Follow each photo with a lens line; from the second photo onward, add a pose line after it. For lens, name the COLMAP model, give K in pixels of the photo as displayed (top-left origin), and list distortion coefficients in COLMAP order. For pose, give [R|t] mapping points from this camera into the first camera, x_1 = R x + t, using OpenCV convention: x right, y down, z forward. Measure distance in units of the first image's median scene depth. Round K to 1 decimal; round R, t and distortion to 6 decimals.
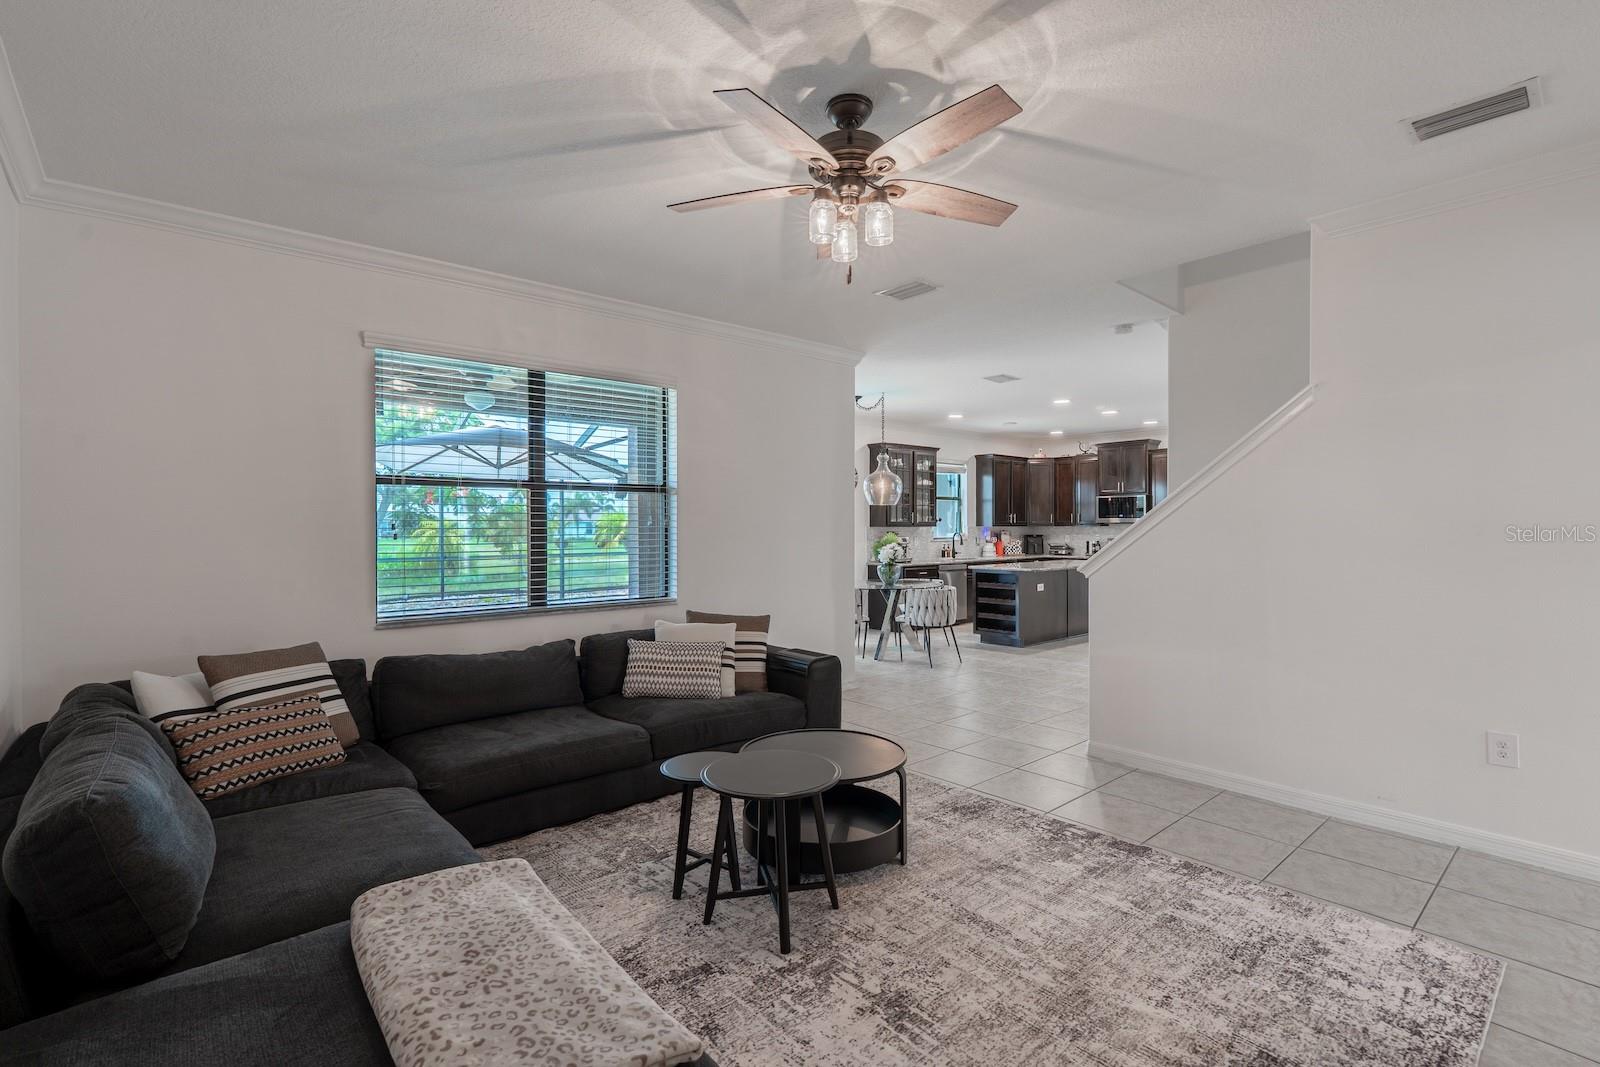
lens RADIAL K [[734.2, 0, 793.5], [0, 734.2, 530.9], [0, 0, 1]] dist [-0.002716, 0.001929]
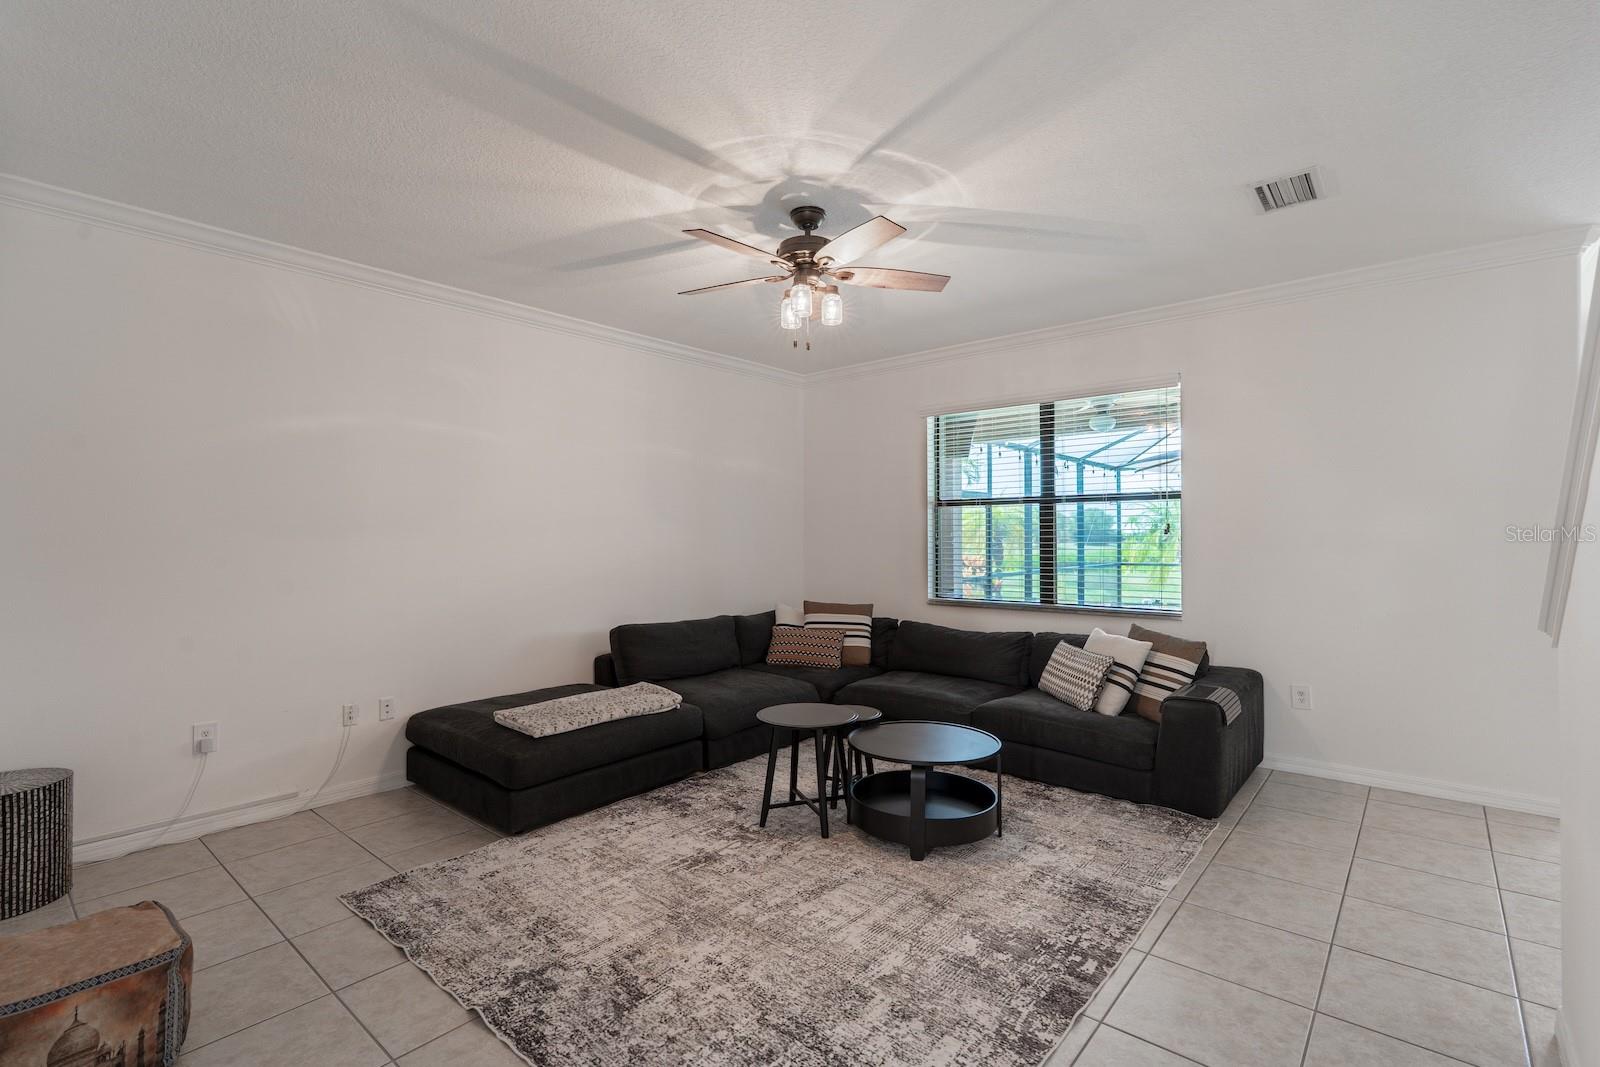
lens RADIAL K [[731.7, 0, 801.1], [0, 731.7, 531.3], [0, 0, 1]] dist [-0.005198, 0.000566]
pose [[0.150331, -0.004605, -0.988625, 1.254835], [-0.004234, 0.999977, -0.005302, -0.008016], [0.988627, 0.004983, 0.150308, 0.739043]]
